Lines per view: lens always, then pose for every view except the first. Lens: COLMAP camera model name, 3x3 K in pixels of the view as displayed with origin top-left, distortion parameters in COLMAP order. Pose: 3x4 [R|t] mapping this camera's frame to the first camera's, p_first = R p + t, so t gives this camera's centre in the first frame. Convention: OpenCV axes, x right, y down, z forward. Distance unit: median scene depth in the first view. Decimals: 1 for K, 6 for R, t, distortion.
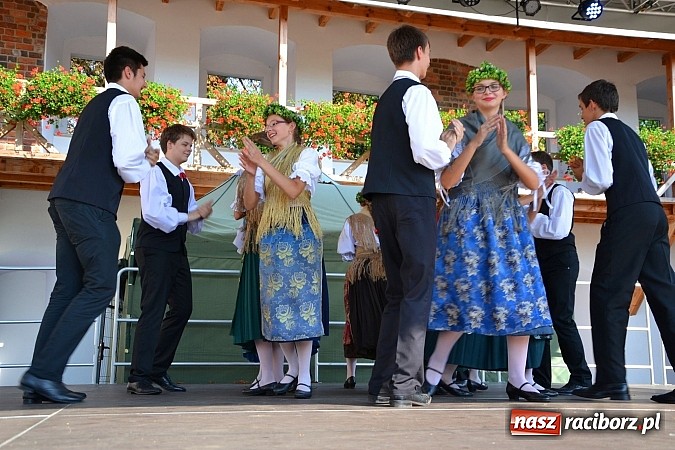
lens RADIAL K [[827.2, 0, 341.1], [0, 827.2, 223.7], [0, 0, 1]] dist [0.038640, 0.373772]
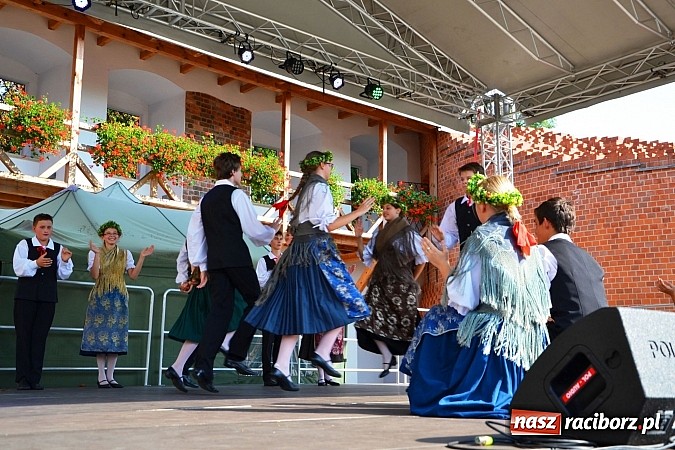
lens RADIAL K [[827.2, 0, 341.1], [0, 827.2, 223.7], [0, 0, 1]] dist [0.038640, 0.373772]
pose [[0.886034, 0.080665, 0.456548, -0.242571], [-0.078344, 0.996636, -0.024046, -0.014179], [-0.456952, -0.014462, 0.889374, -0.087750]]
